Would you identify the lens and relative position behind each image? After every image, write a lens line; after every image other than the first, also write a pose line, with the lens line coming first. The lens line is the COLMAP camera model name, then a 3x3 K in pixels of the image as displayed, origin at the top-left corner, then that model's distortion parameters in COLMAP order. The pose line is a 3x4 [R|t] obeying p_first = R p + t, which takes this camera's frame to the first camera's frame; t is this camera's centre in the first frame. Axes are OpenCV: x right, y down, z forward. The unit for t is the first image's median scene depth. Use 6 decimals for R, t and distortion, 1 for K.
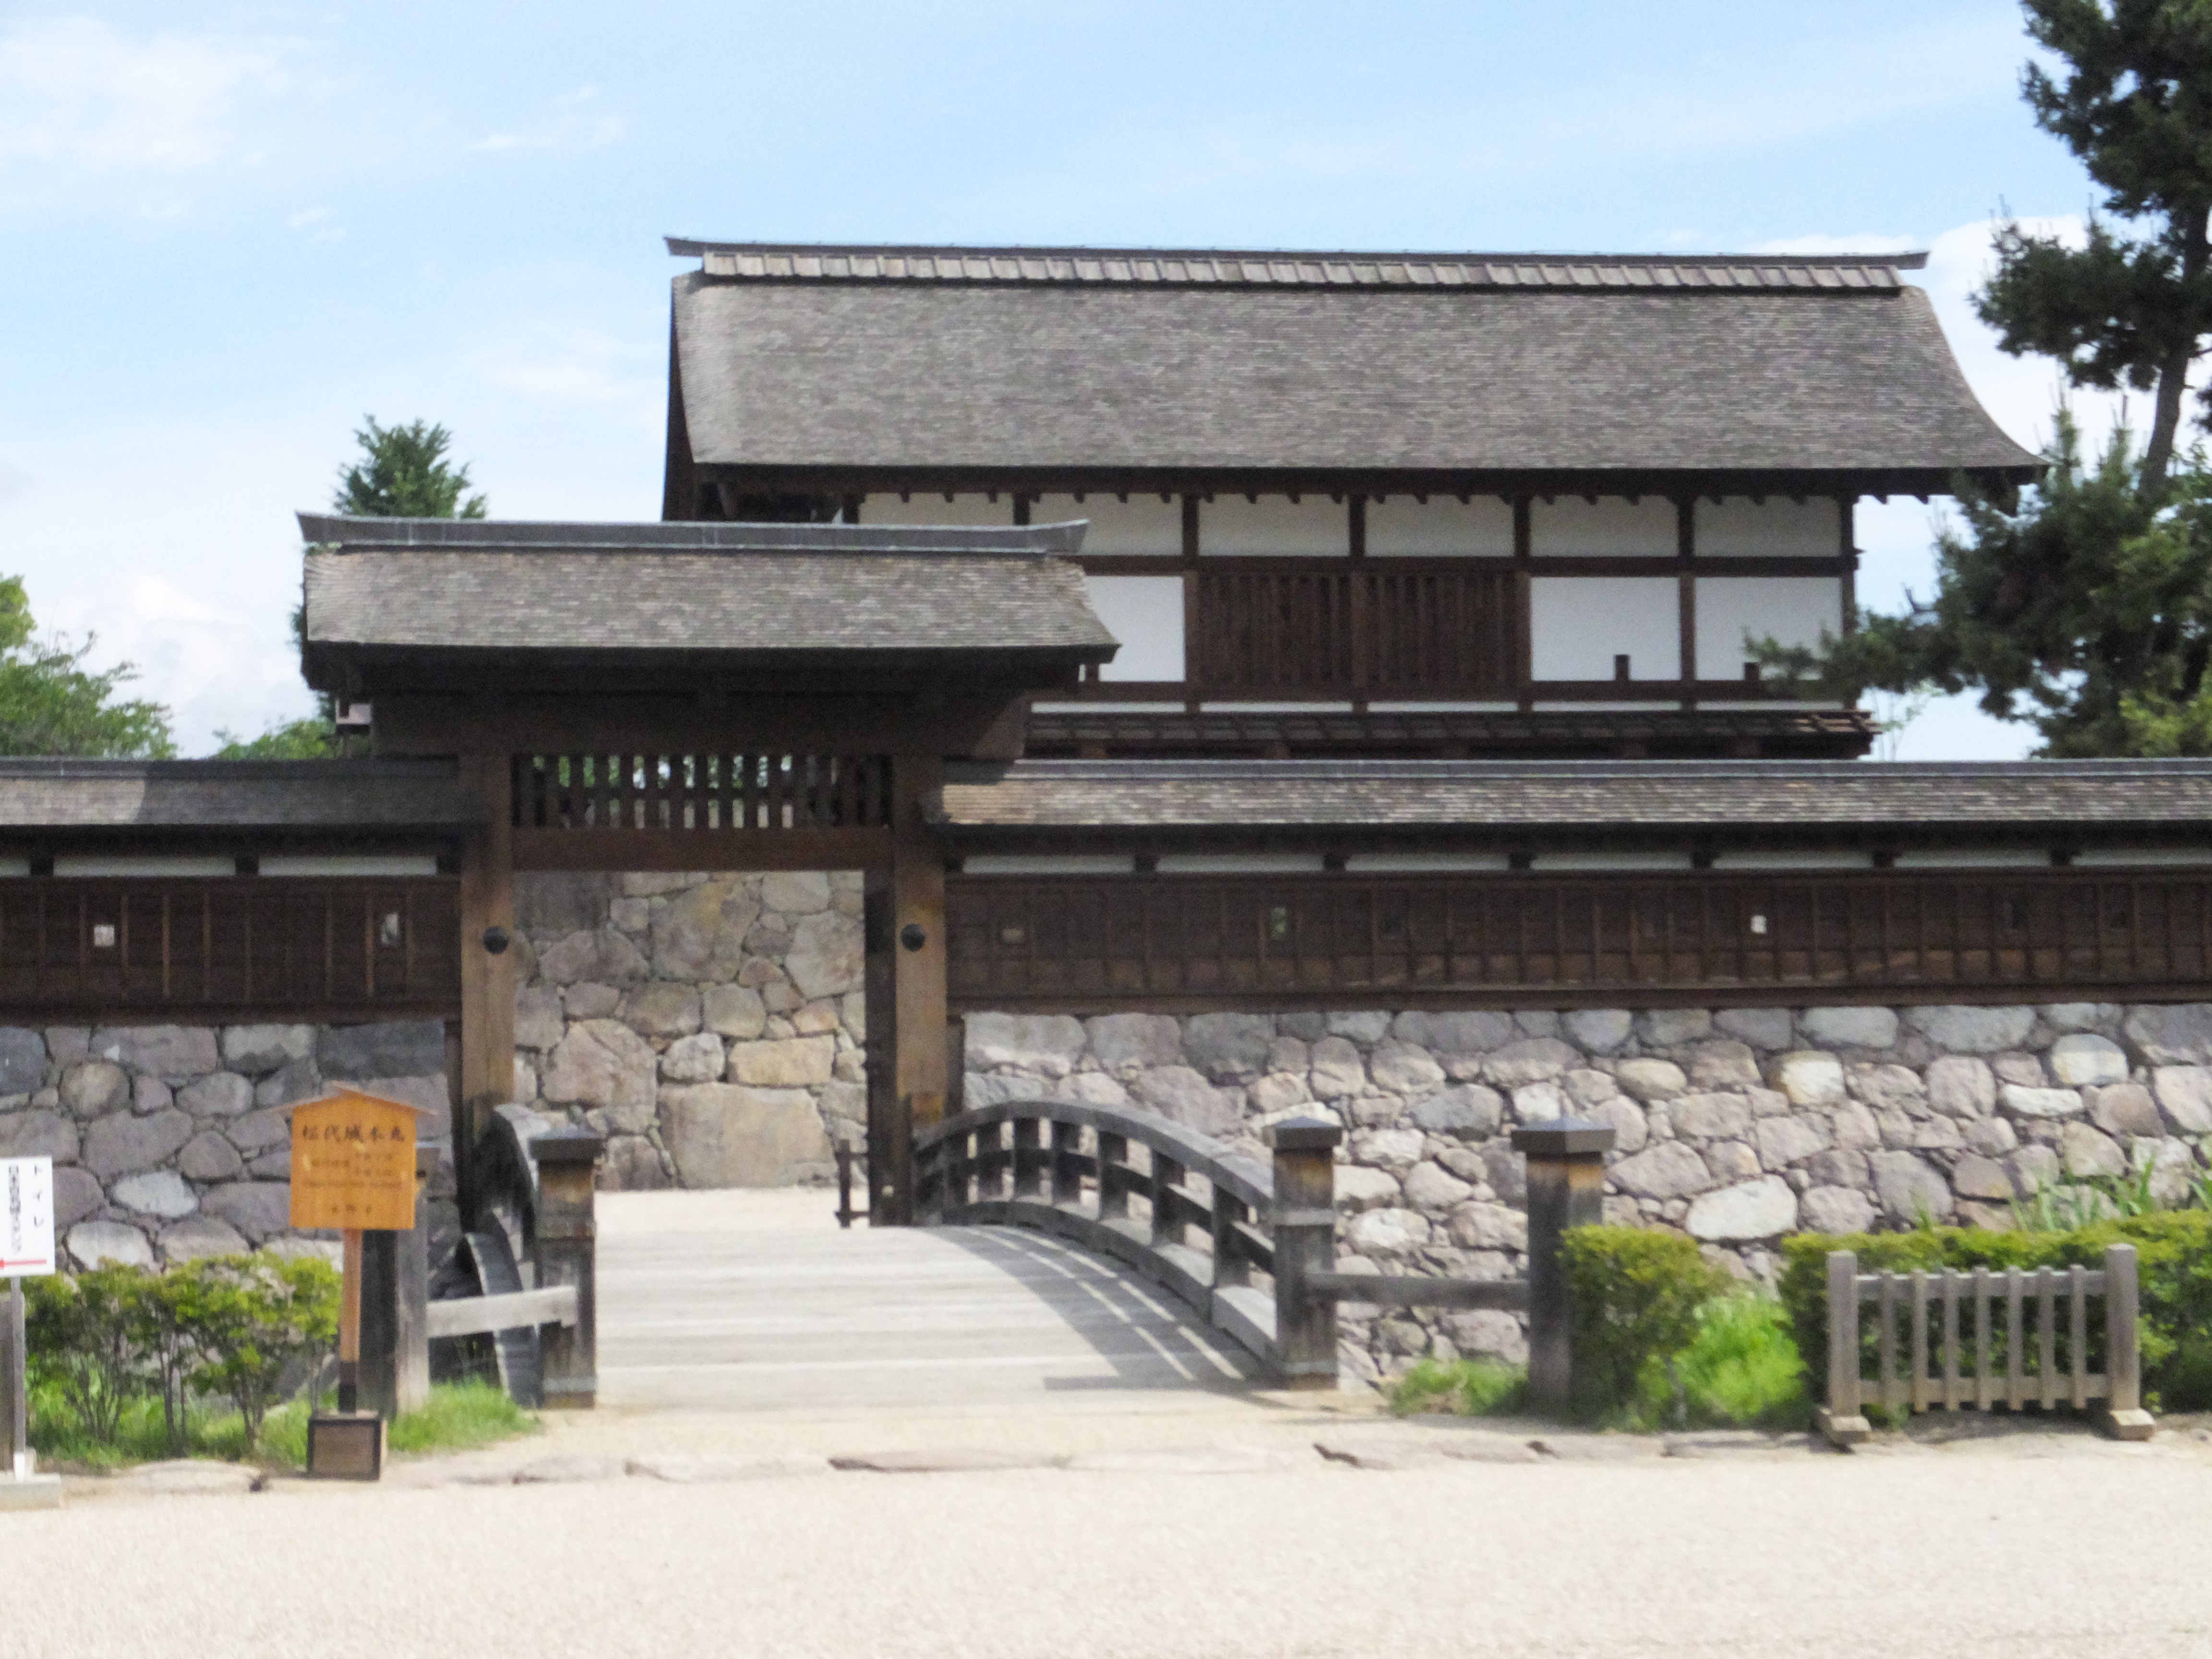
lens RADIAL K [[4725.2, 0, 1107.7], [0, 4725.2, 829.9], [0, 0, 1]] dist [-0.032701, 0.000000]
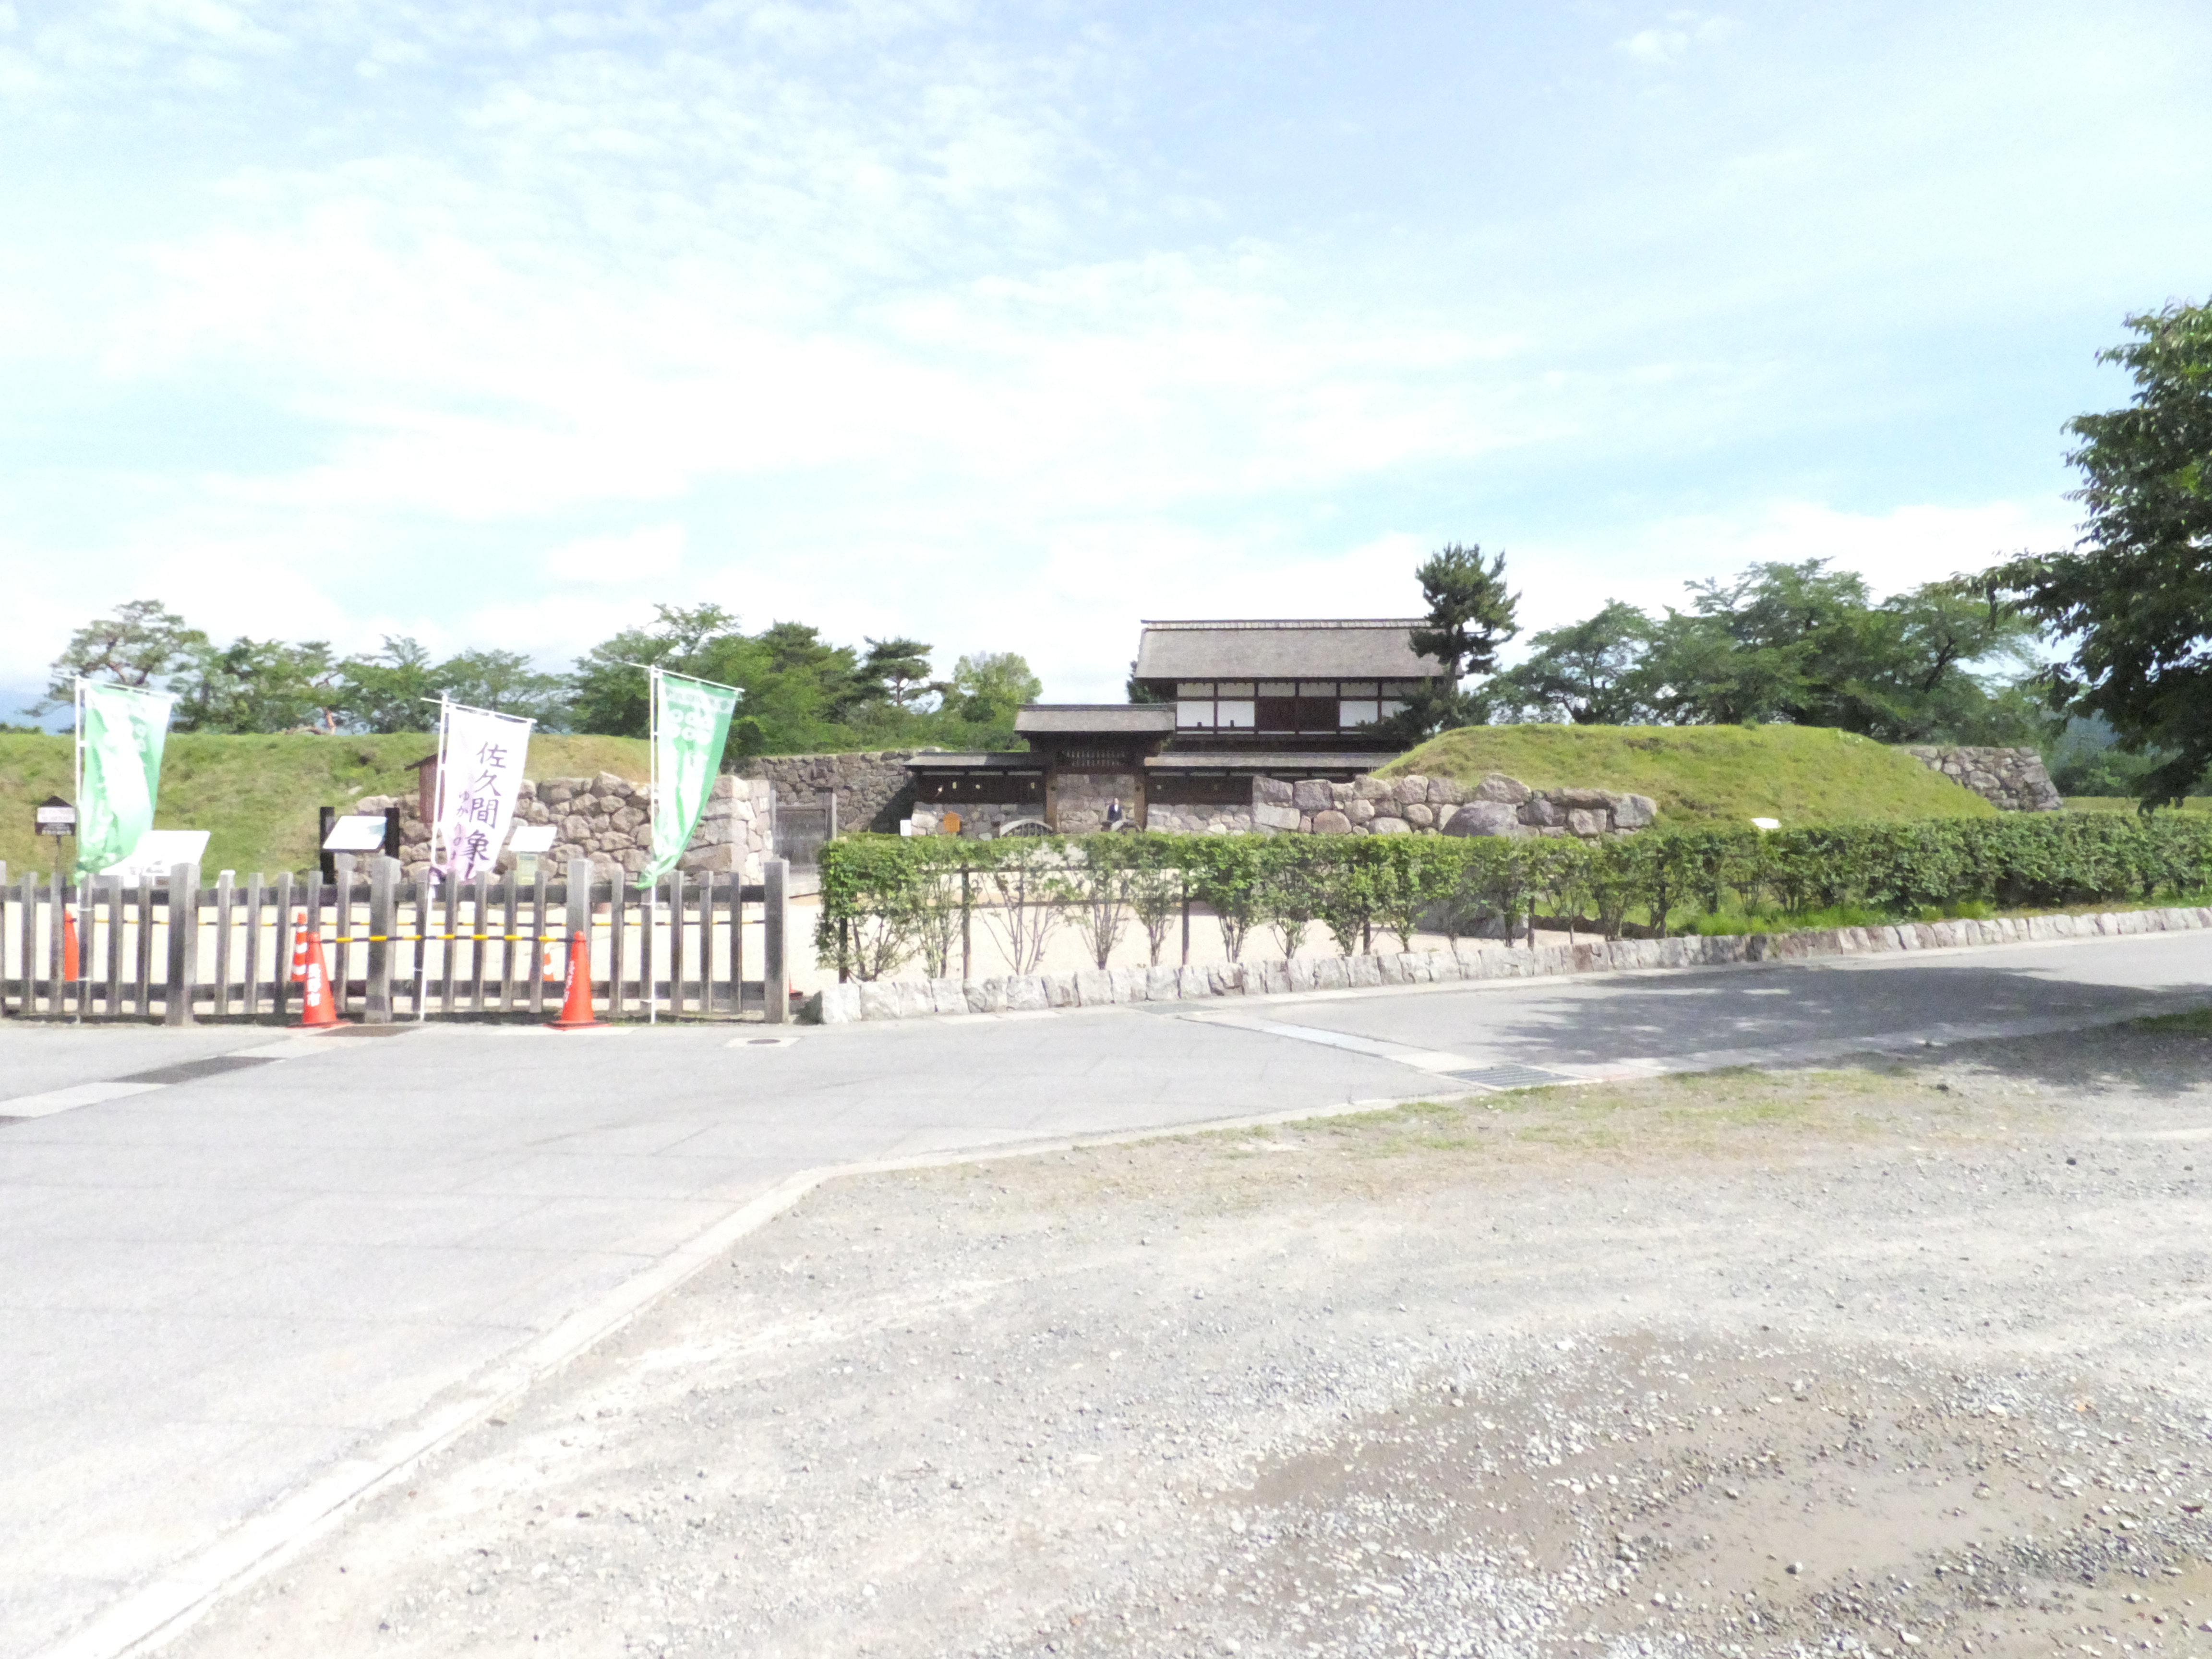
lens RADIAL K [[1607.5, 0, 1103.3], [0, 1607.5, 830.4], [0, 0, 1]] dist [0.002194, 0.000048]
pose [[0.975116, 0.019627, -0.220826, 0.210552], [-0.006494, 0.998175, 0.060043, -0.024447], [0.221601, -0.057115, 0.973463, -0.458933]]
